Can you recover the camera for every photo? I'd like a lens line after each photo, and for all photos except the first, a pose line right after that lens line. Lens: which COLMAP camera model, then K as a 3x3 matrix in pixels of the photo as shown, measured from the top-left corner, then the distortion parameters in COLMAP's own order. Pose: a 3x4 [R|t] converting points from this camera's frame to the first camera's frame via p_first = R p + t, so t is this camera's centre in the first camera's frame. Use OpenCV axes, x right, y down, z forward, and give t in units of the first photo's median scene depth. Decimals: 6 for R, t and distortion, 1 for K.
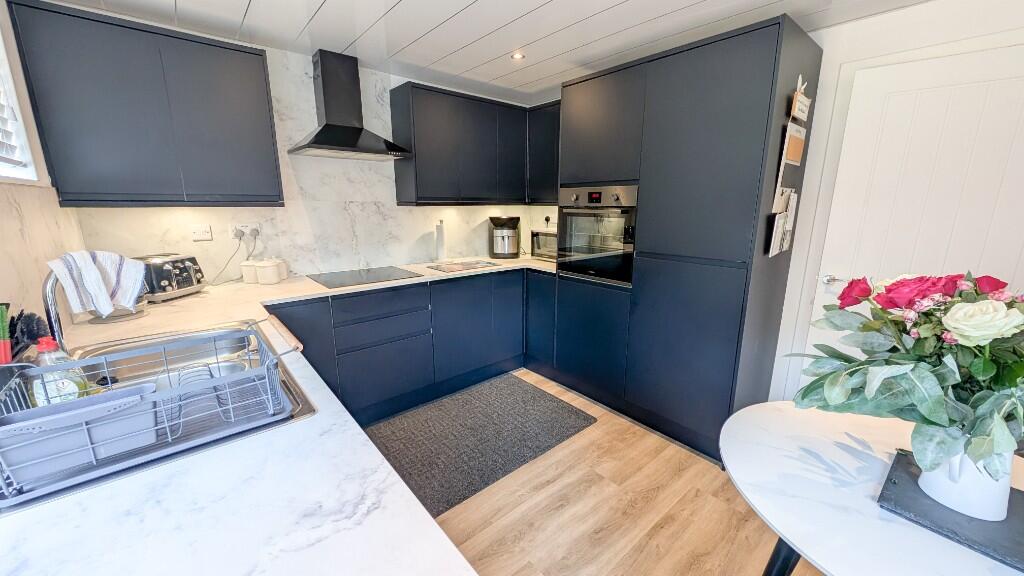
lens RADIAL K [[379.0, 0, 515.9], [0, 379.0, 286.0], [0, 0, 1]] dist [-0.000258, -0.000390]
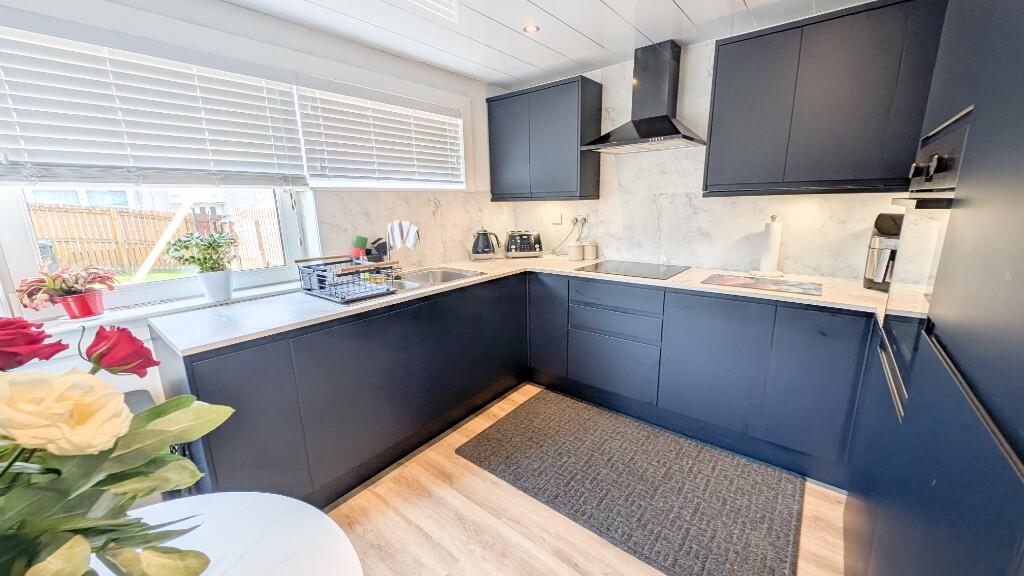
lens RADIAL K [[379.0, 0, 514.5], [0, 379.0, 287.8], [0, 0, 1]] dist [-0.000258, -0.000390]
pose [[0.162511, 0.210575, -0.963975, 0.515590], [-0.189430, 0.965448, 0.178962, -0.096089], [0.968352, 0.153522, 0.196785, 0.500172]]
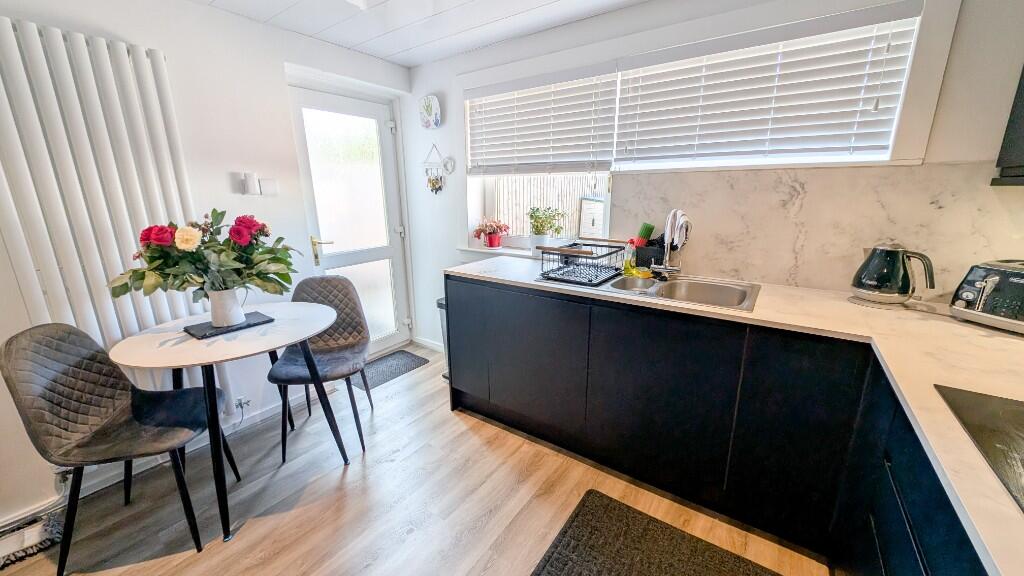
lens RADIAL K [[379.0, 0, 512.1], [0, 379.0, 285.3], [0, 0, 1]] dist [-0.000258, -0.000390]
pose [[-0.975059, 0.059699, -0.213764, 0.029638], [-0.042241, 0.895623, 0.442803, -0.213459], [0.217887, 0.440789, -0.870764, 1.005277]]
